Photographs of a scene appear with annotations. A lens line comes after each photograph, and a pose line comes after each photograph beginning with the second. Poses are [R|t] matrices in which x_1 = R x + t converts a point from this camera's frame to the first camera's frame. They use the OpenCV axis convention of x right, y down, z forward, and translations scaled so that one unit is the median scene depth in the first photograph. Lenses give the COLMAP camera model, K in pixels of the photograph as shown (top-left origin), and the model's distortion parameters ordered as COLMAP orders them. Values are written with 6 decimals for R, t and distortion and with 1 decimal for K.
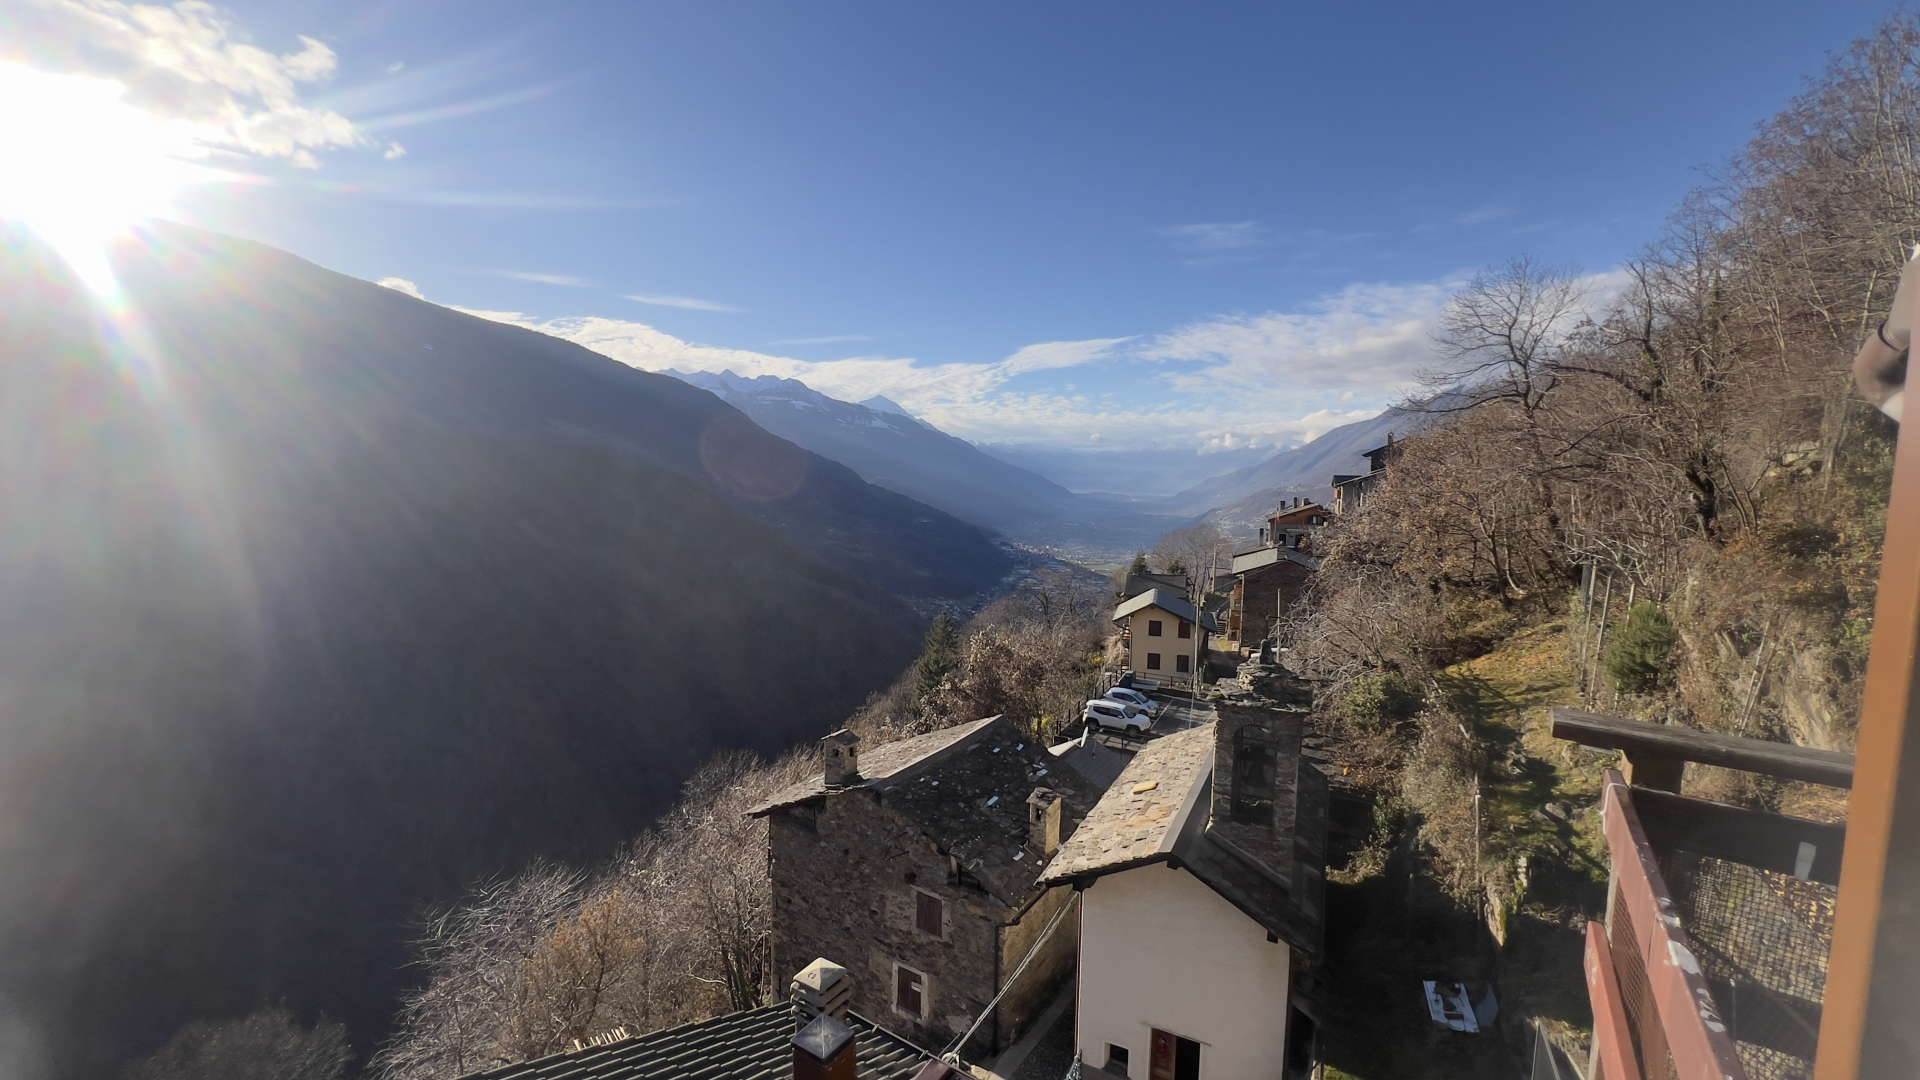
lens RADIAL K [[766.7, 0, 960.0], [0, 766.7, 540.0], [0, 0, 1]] dist [-0.002555, 0.000374]
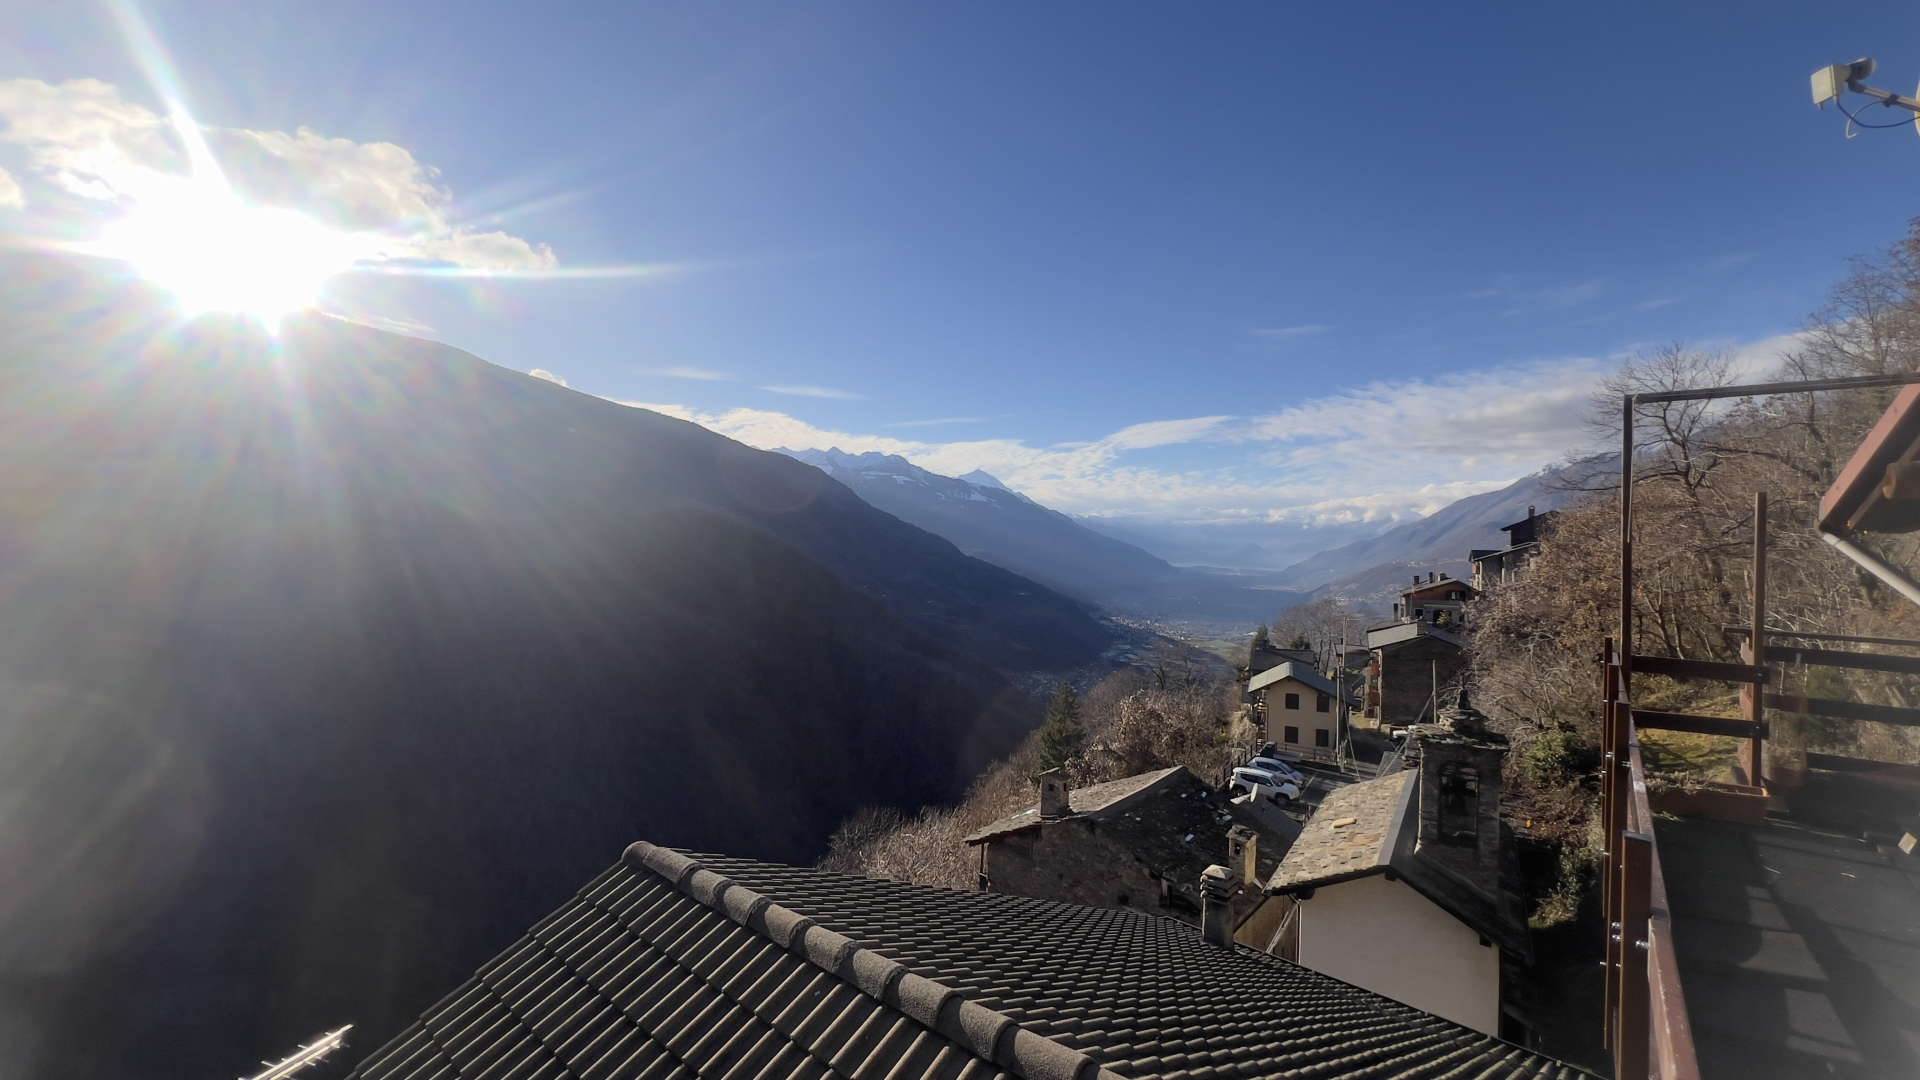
lens RADIAL K [[766.7, 0, 960.0], [0, 766.7, 540.0], [0, 0, 1]] dist [-0.002555, 0.000374]
pose [[0.991963, 0.002320, -0.126509, -0.145896], [-0.014252, 0.995518, -0.093496, 0.014027], [0.125725, 0.094548, 0.987549, -0.191621]]
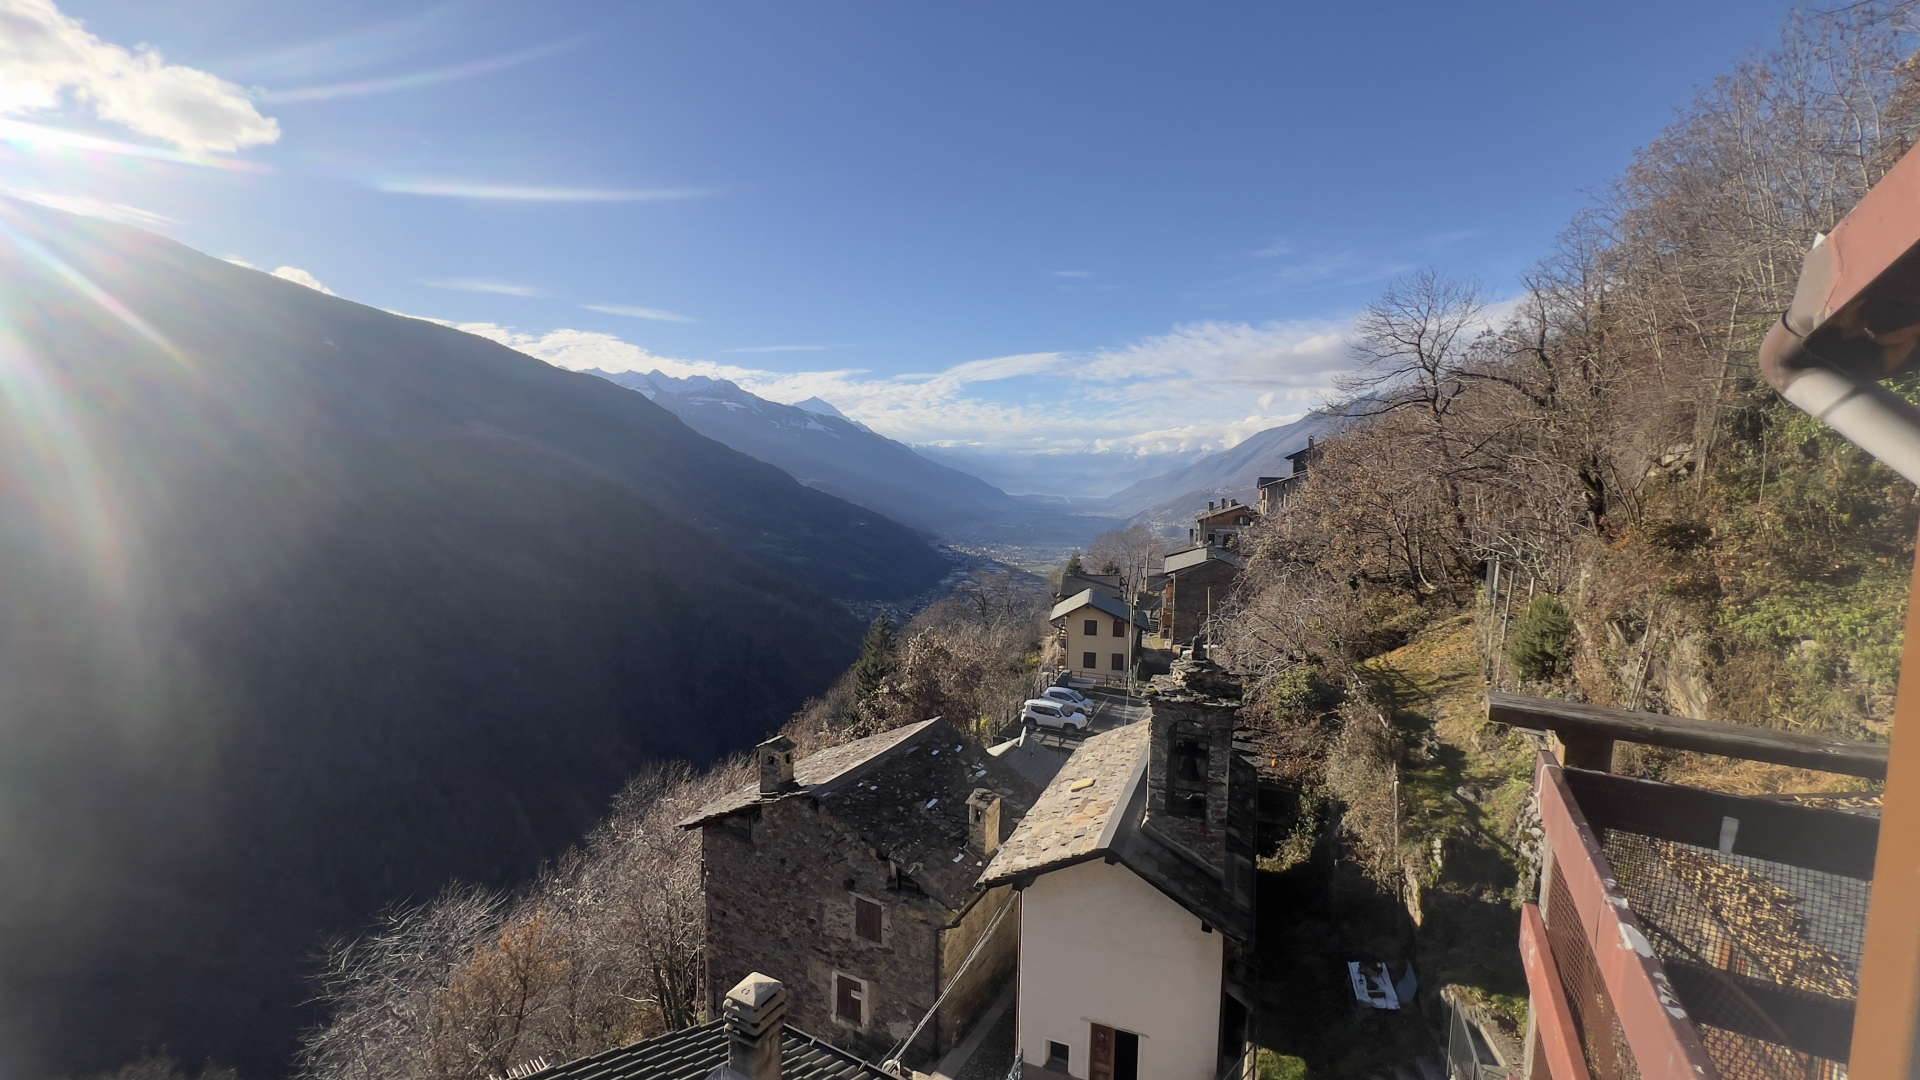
lens RADIAL K [[766.7, 0, 960.0], [0, 766.7, 540.0], [0, 0, 1]] dist [-0.002555, 0.000374]
pose [[0.996640, -0.007856, 0.081530, 0.000445], [0.008110, 0.999963, -0.002783, 0.001175], [-0.081505, 0.003434, 0.996667, 0.003594]]
